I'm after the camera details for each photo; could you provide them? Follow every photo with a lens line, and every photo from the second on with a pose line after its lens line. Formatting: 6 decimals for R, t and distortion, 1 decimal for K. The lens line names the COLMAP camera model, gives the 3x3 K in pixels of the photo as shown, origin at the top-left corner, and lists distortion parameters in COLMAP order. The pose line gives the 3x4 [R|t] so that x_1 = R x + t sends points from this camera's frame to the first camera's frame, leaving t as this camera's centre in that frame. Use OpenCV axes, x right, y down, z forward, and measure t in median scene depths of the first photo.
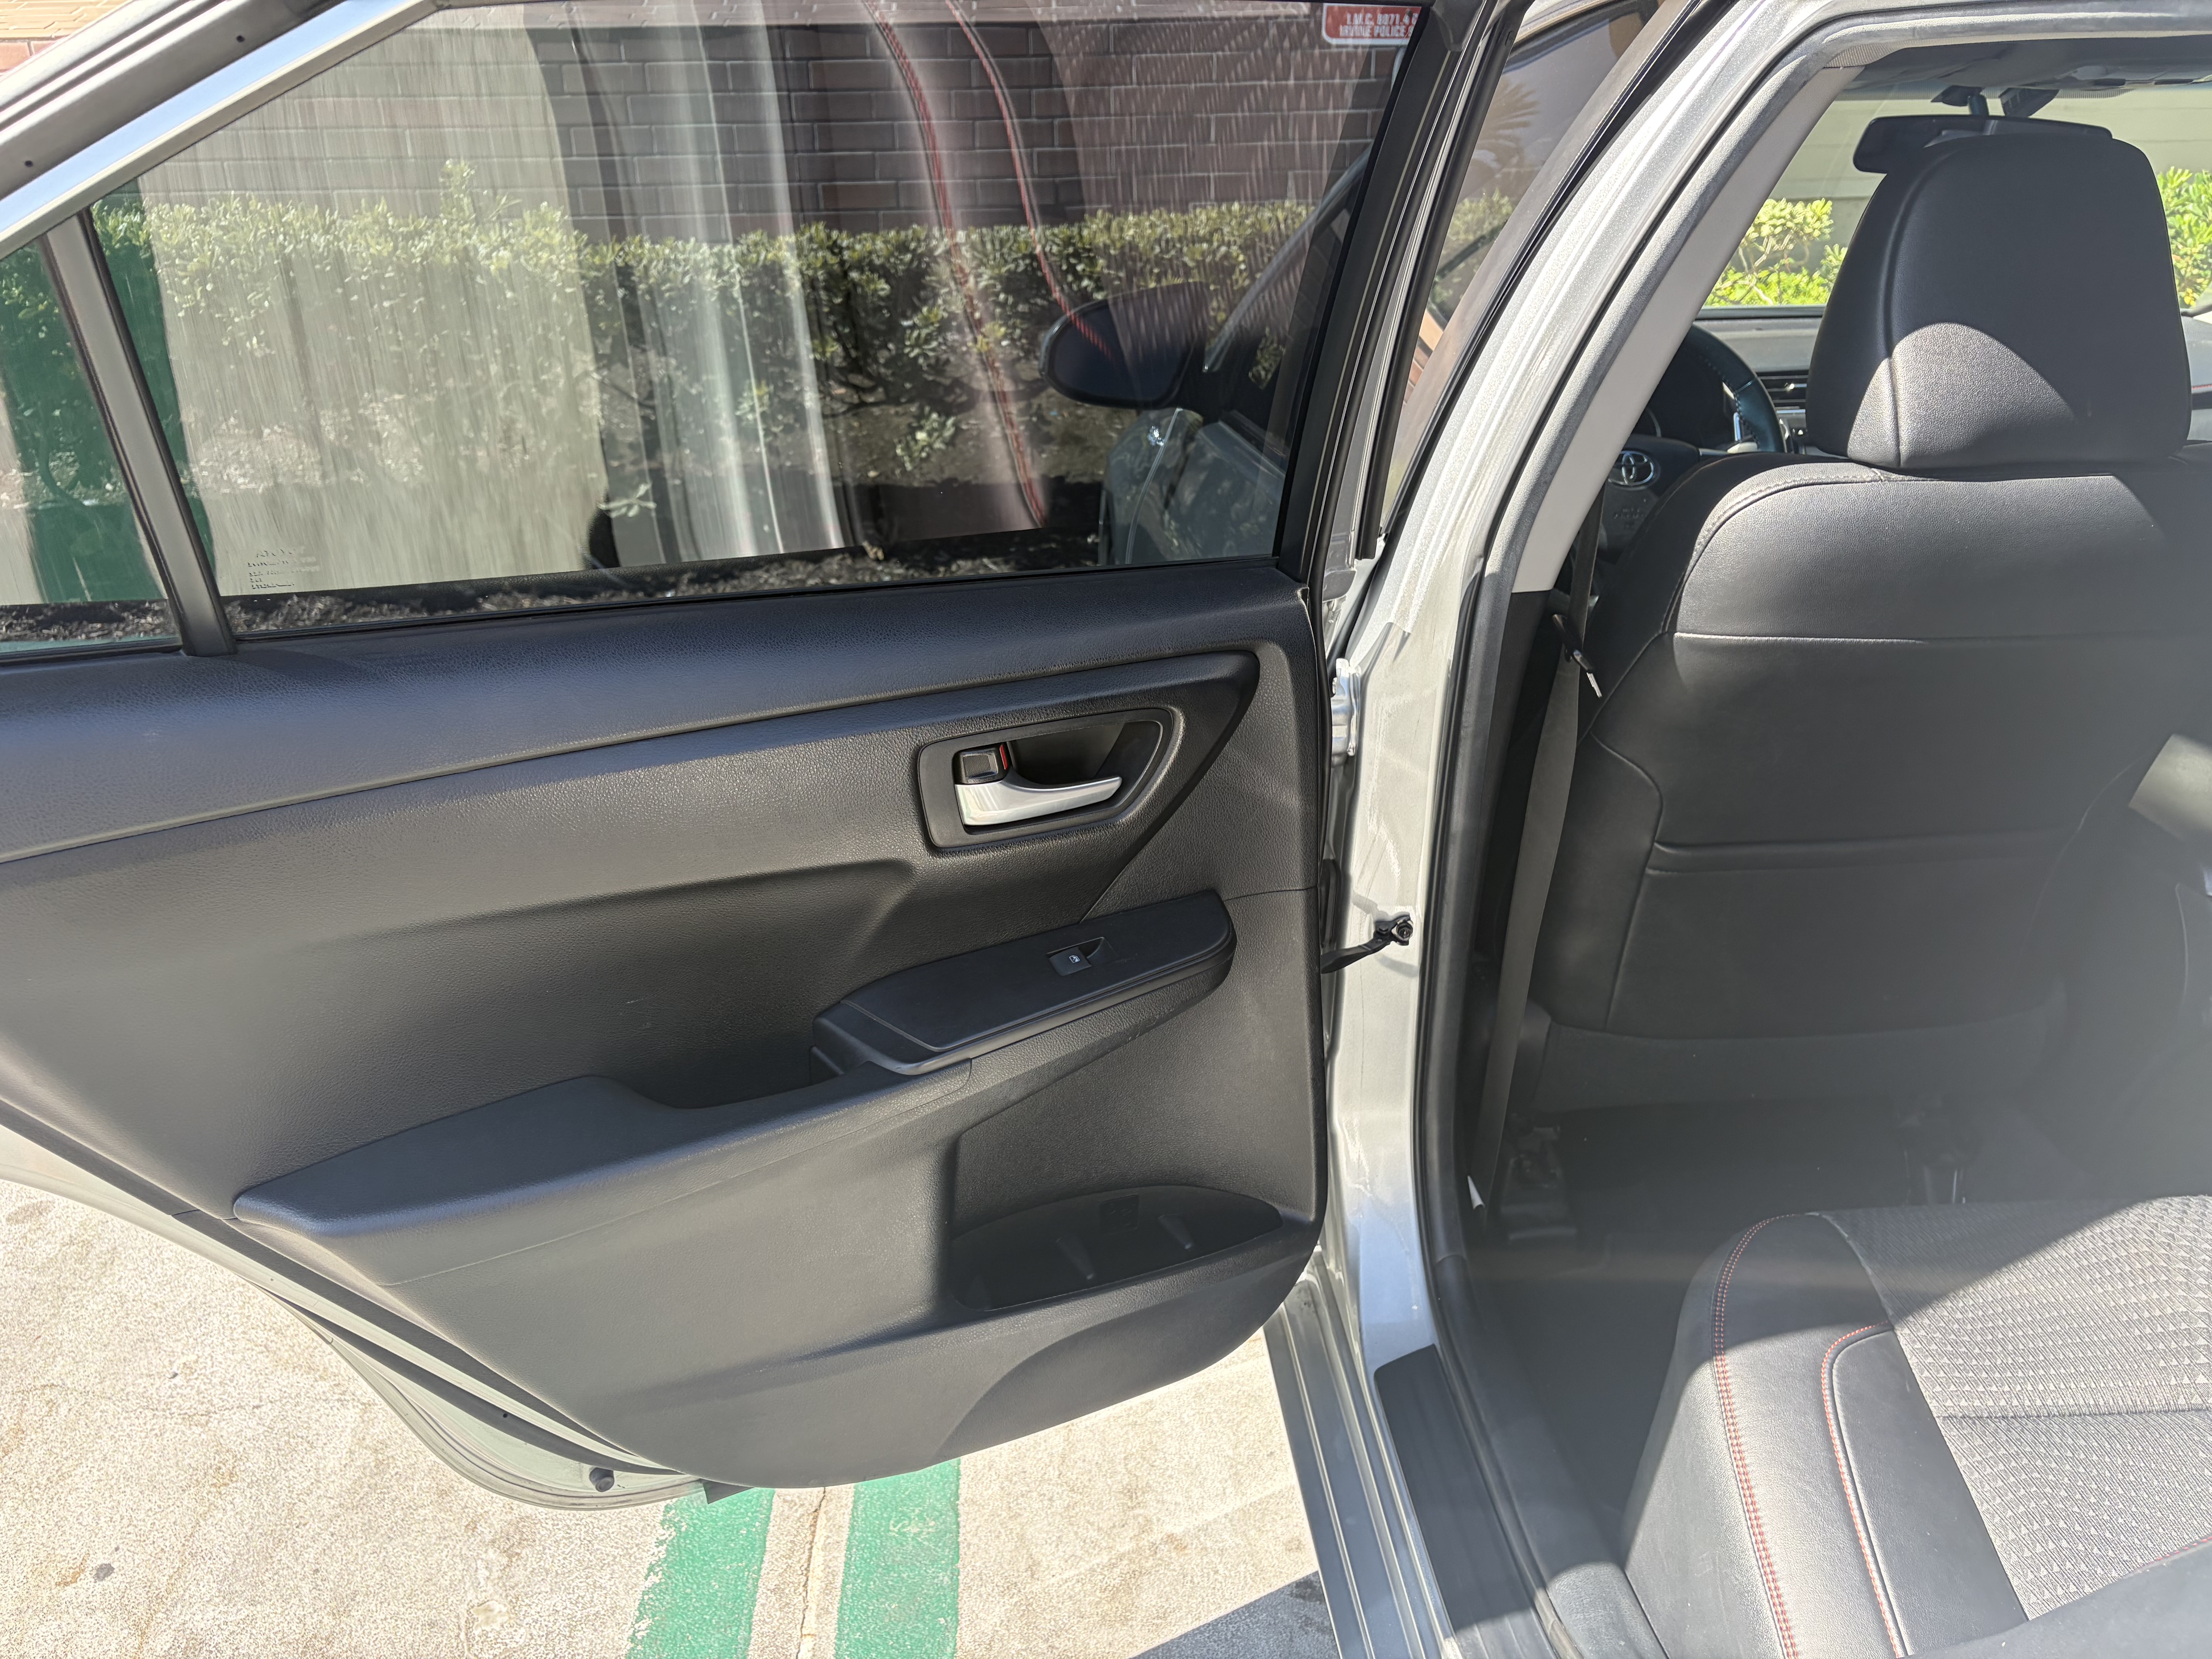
lens RADIAL K [[1700.7, 0, 1113.3], [0, 1700.7, 830.1], [0, 0, 1]] dist [0.042776, -0.064899]
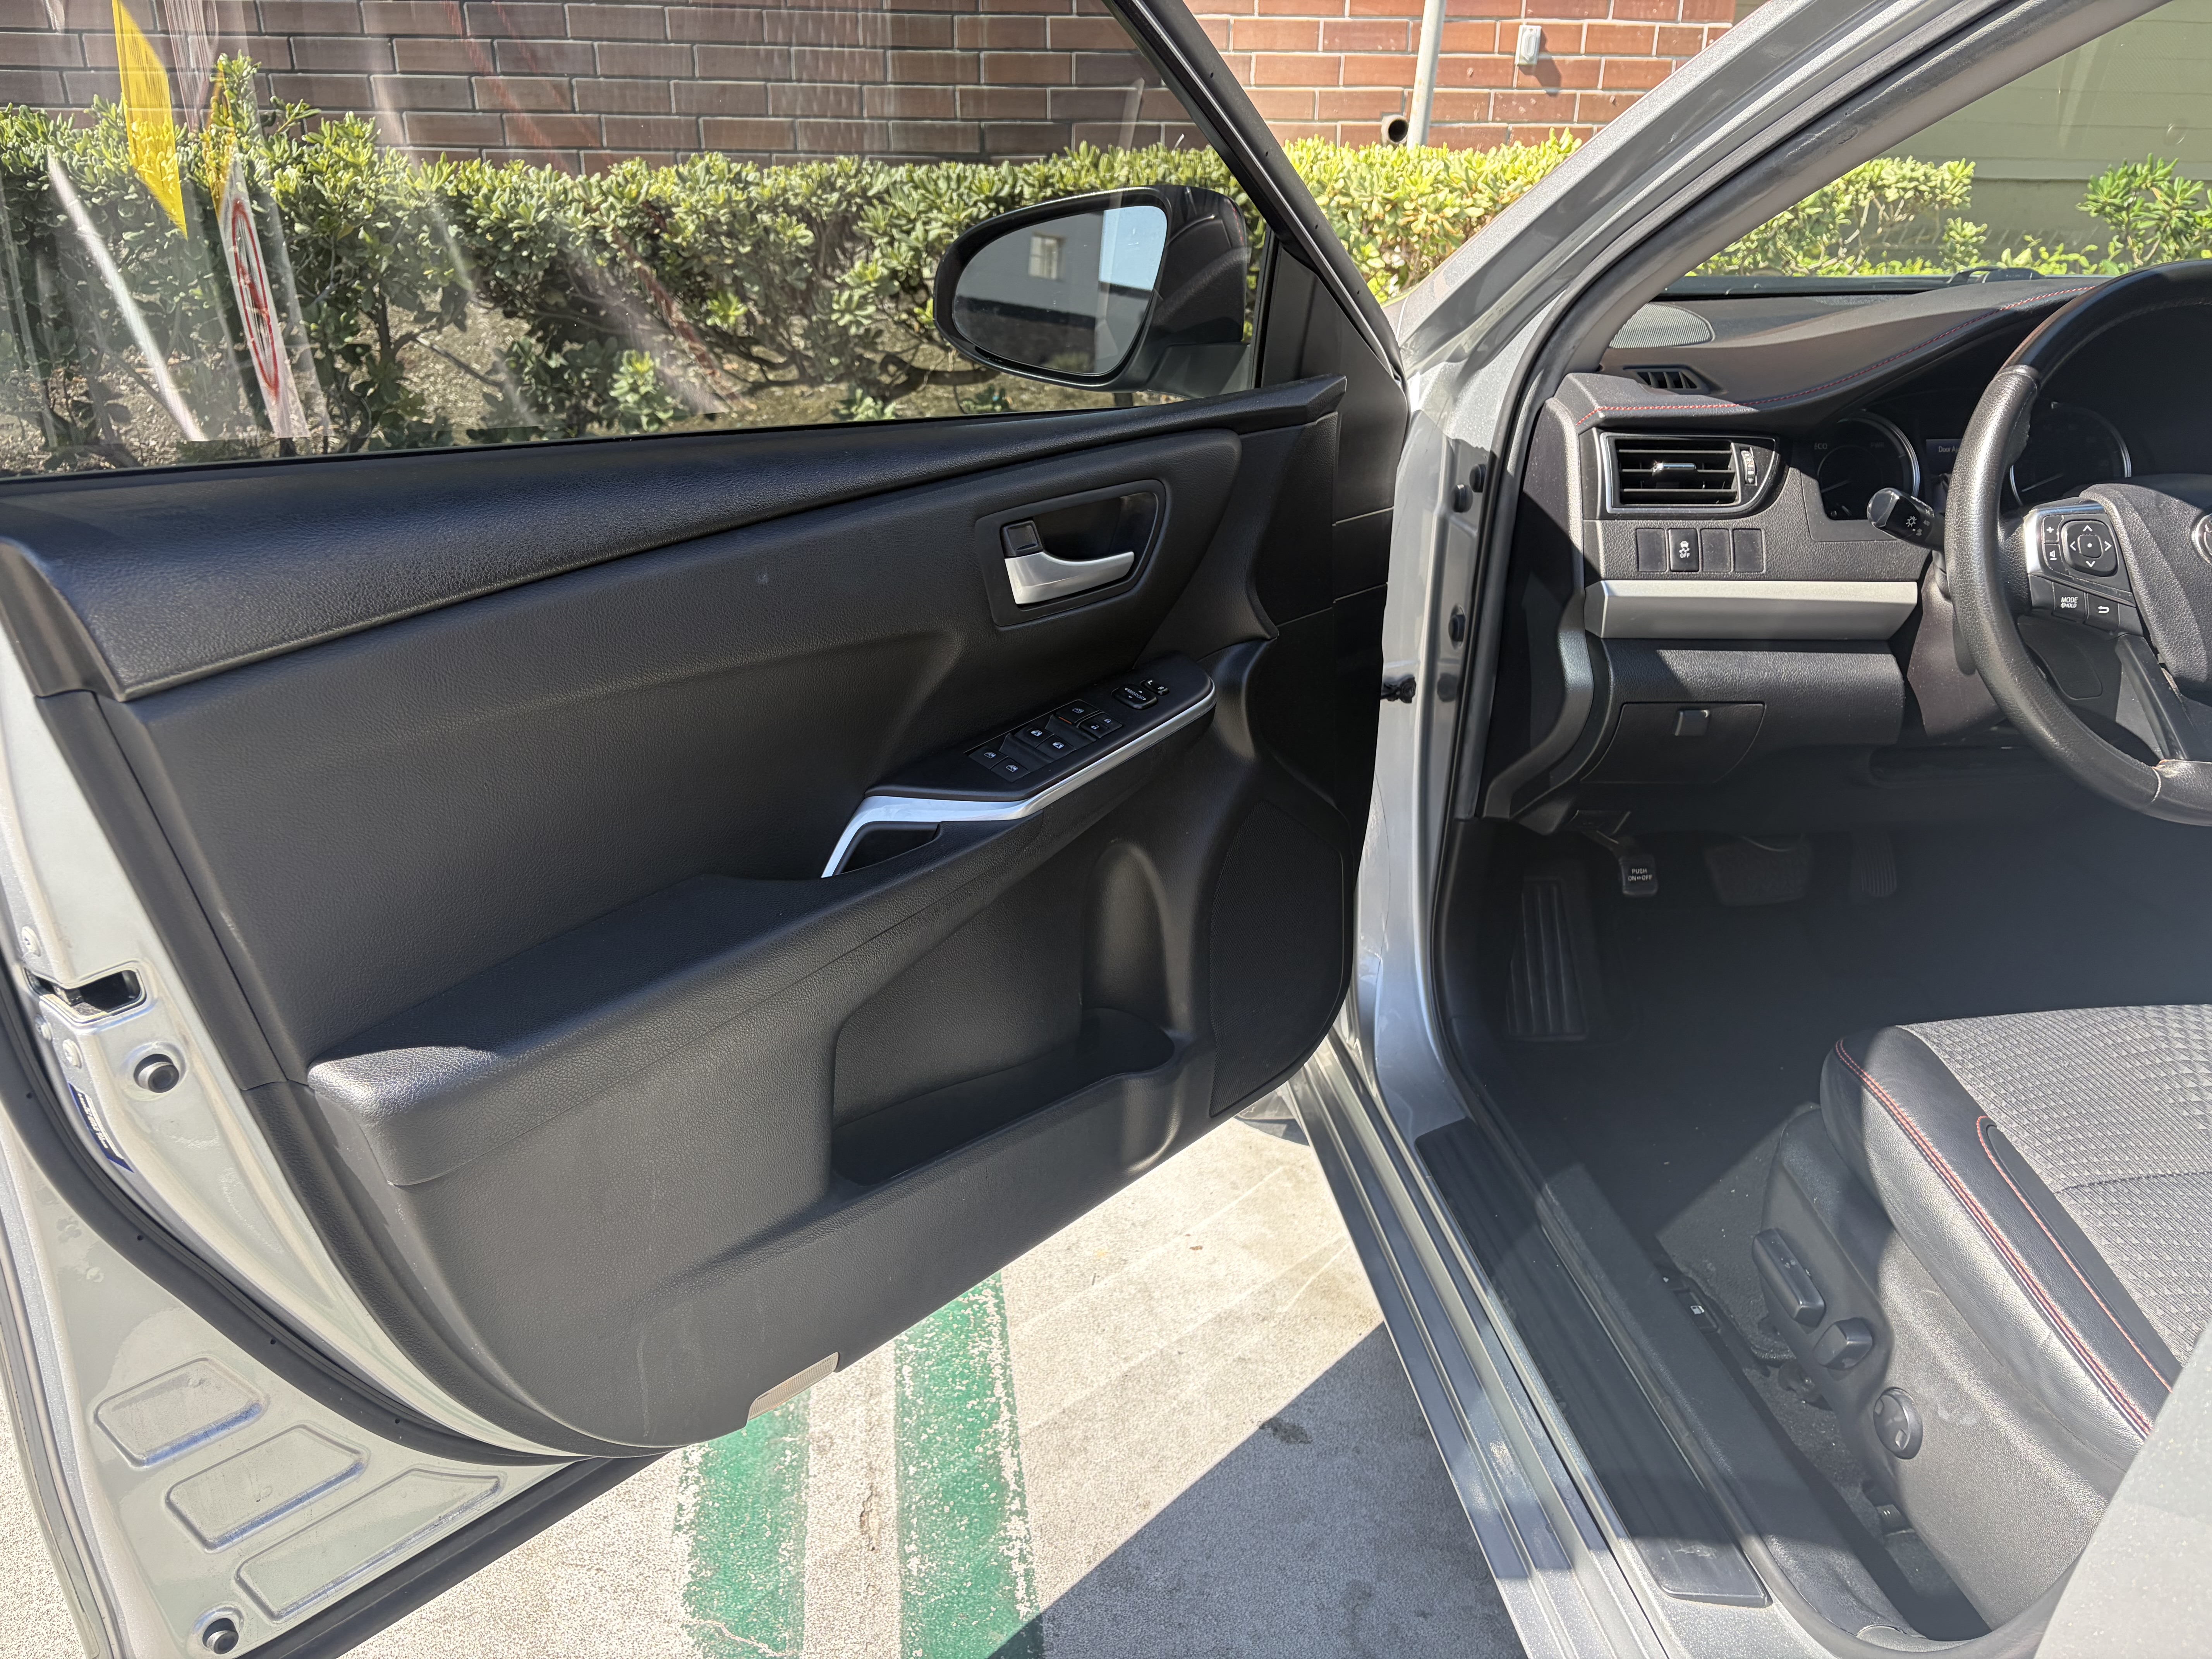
lens RADIAL K [[1633.7, 0, 1118.6], [0, 1633.7, 834.1], [0, 0, 1]] dist [-0.022256, 0.075218]
pose [[0.995353, -0.005248, 0.096149, -0.064139], [0.002868, 0.999686, 0.024875, -0.062681], [-0.096250, -0.024484, 0.995056, 0.239369]]
